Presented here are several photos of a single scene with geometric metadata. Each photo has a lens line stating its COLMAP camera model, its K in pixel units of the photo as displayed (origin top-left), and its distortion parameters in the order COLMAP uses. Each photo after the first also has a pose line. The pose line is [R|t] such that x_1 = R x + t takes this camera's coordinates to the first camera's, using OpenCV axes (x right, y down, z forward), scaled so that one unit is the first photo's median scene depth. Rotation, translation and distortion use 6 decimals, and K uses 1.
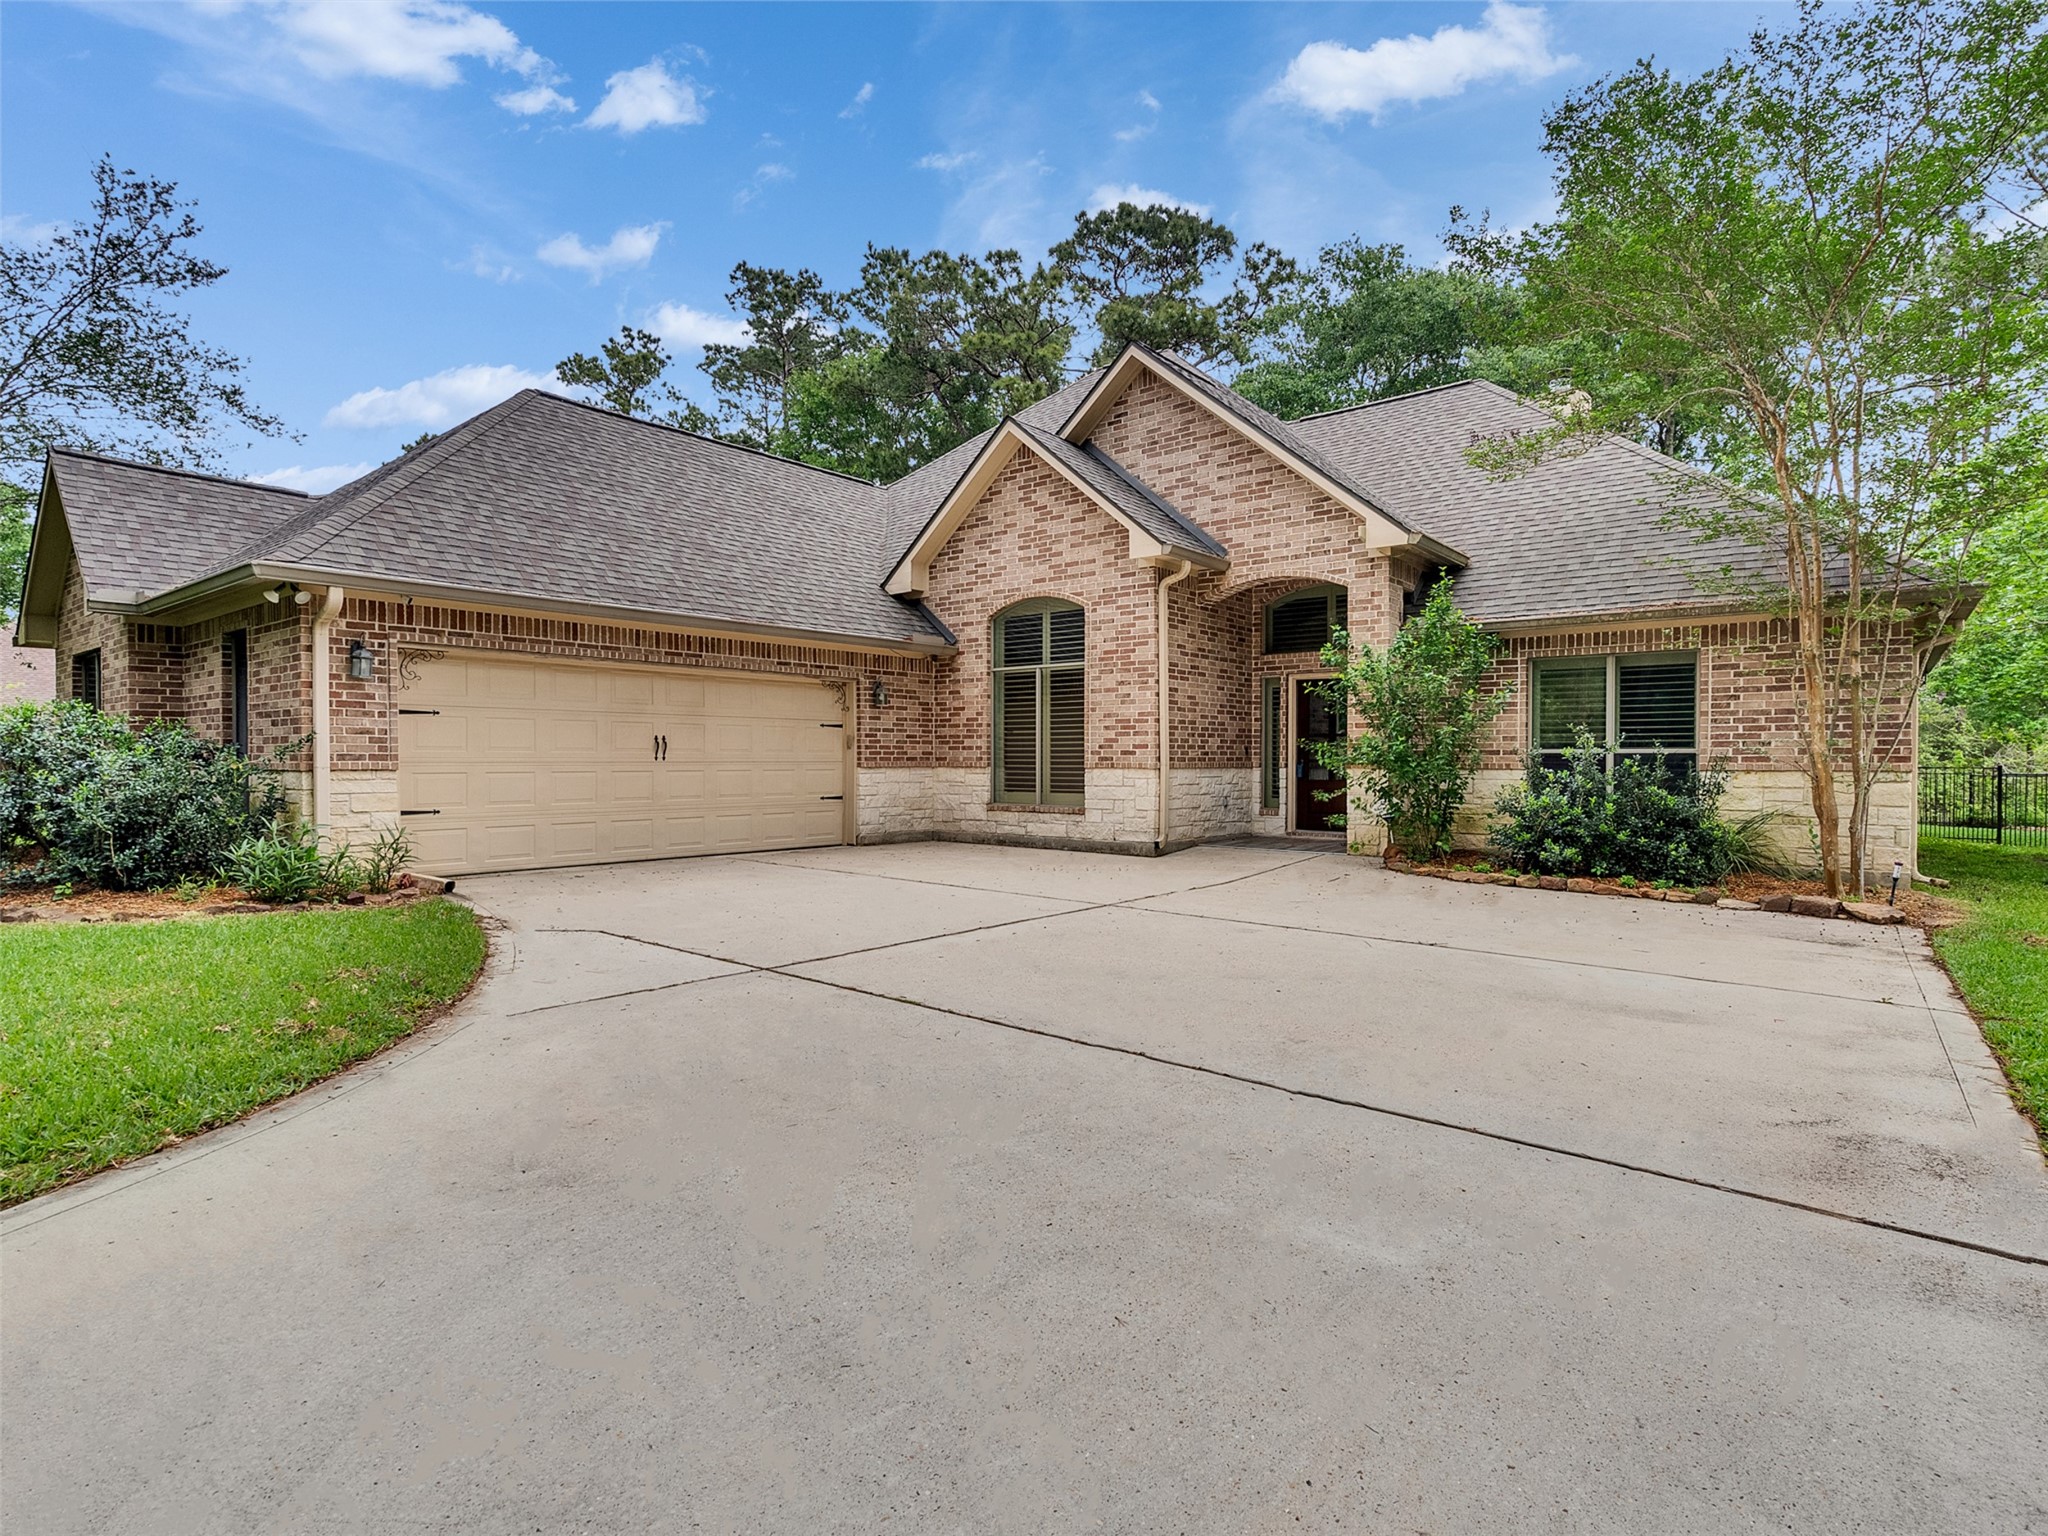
lens RADIAL K [[1044.9, 0, 1024.0], [0, 1044.9, 768.0], [0, 0, 1]] dist [-0.003679, -0.000044]
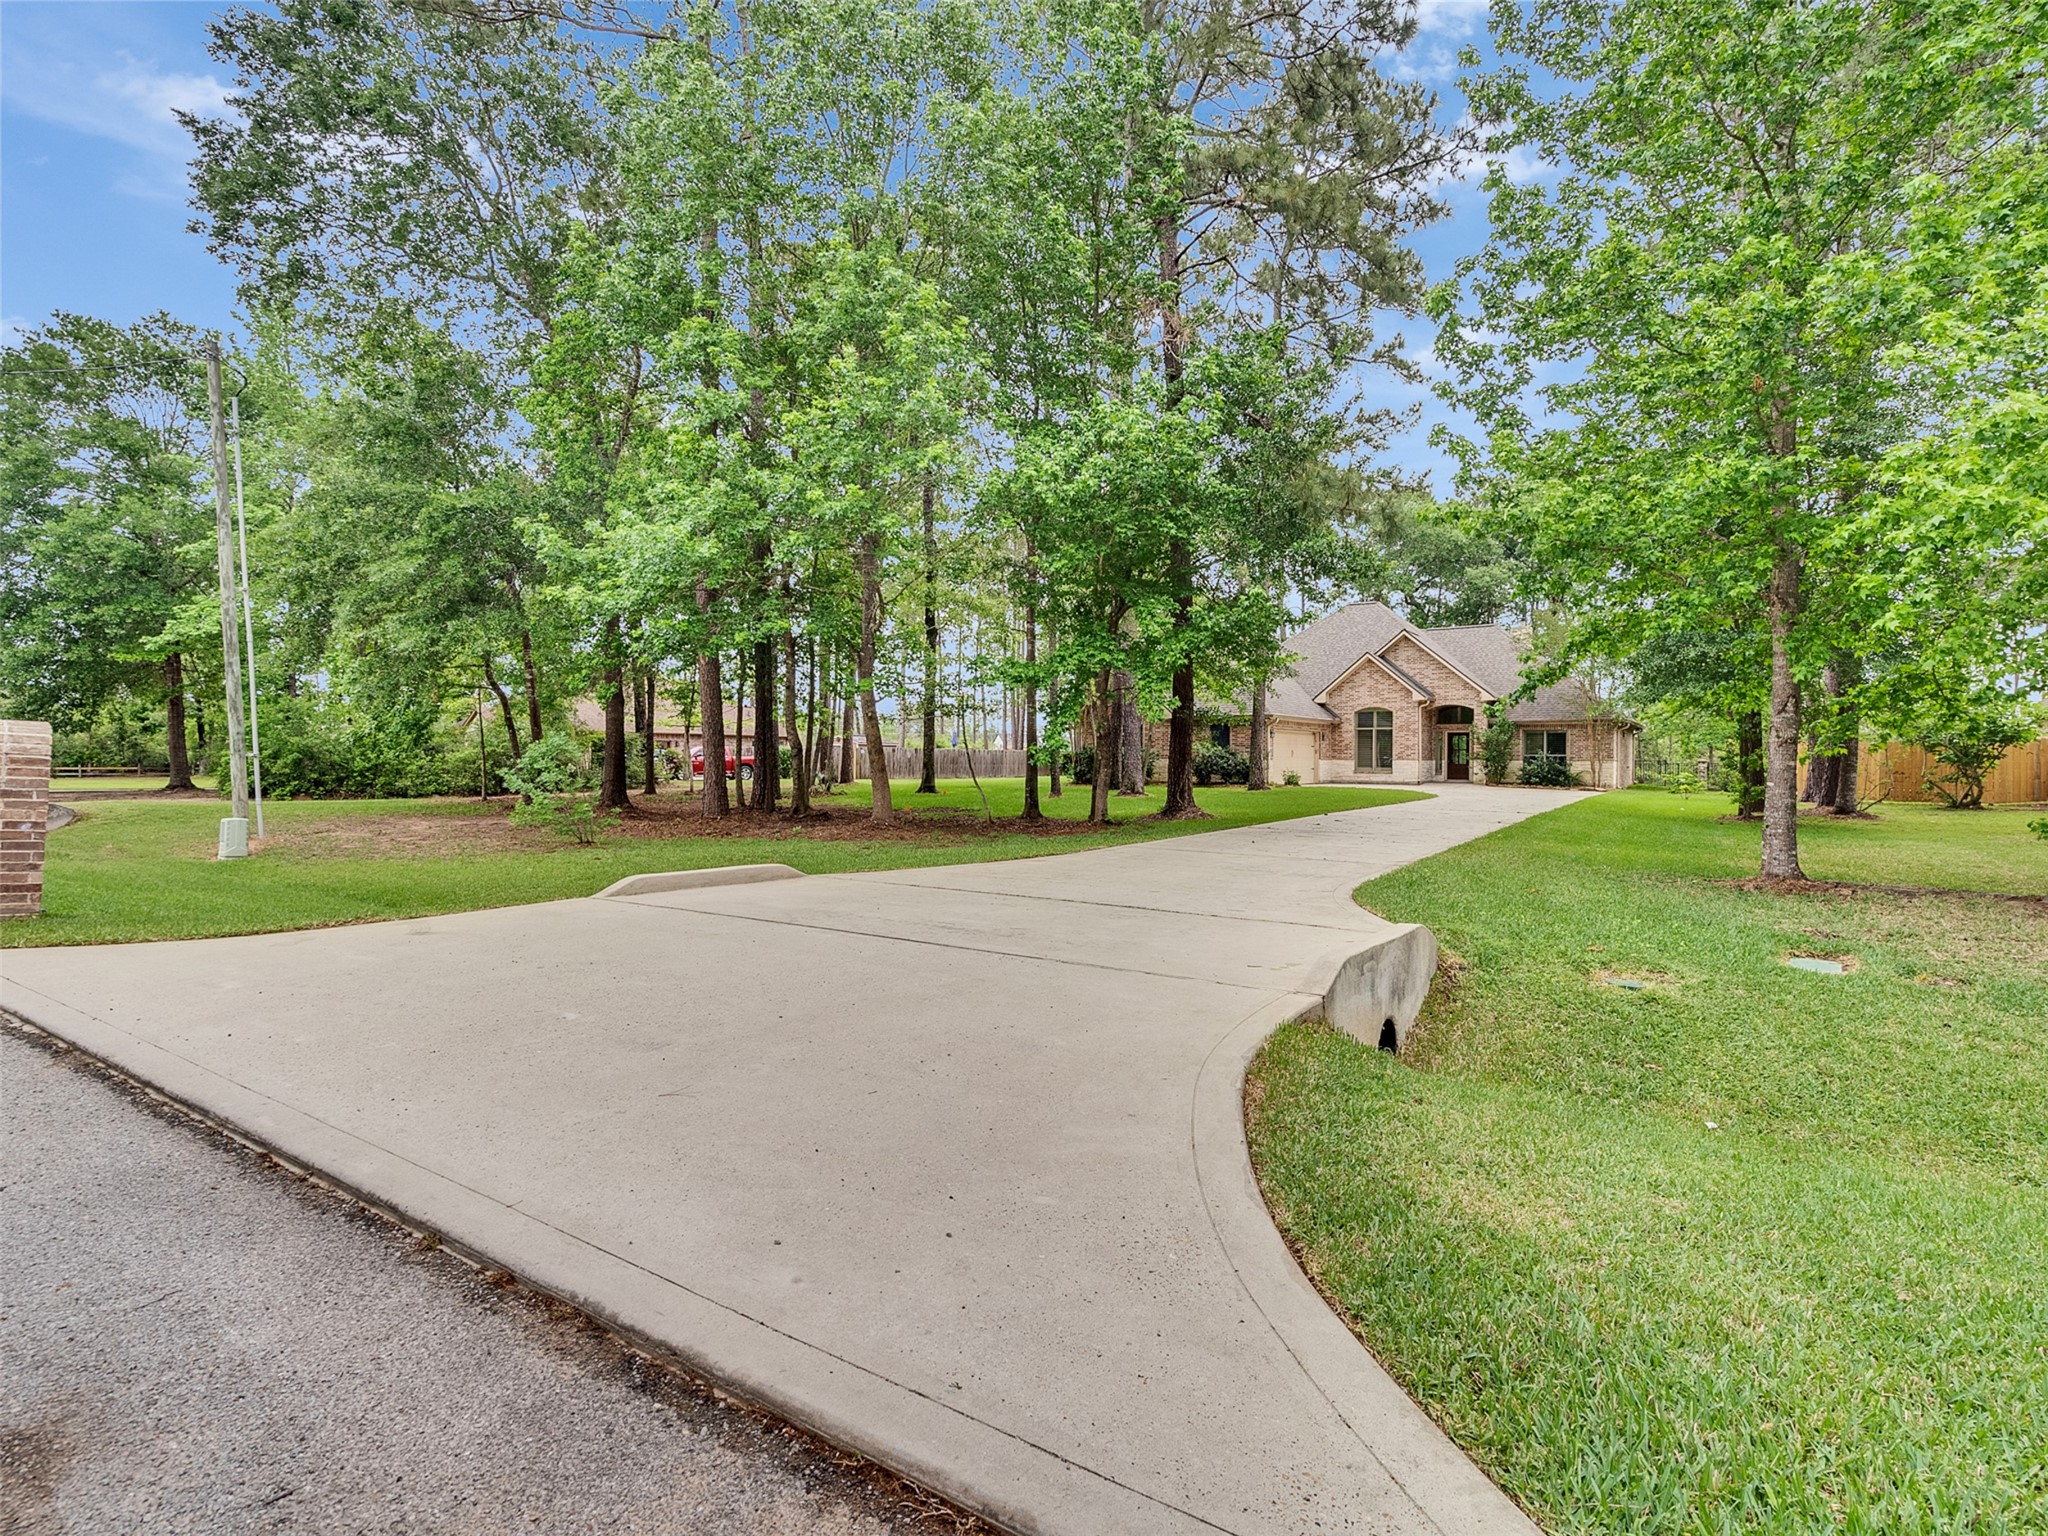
lens RADIAL K [[1044.9, 0, 1024.0], [0, 1044.9, 768.0], [0, 0, 1]] dist [-0.003679, -0.000044]
pose [[0.996426, 0.005578, 0.084286, -1.394554], [-0.005421, 0.999983, -0.002085, 0.039778], [-0.084296, 0.001621, 0.996439, -2.223278]]
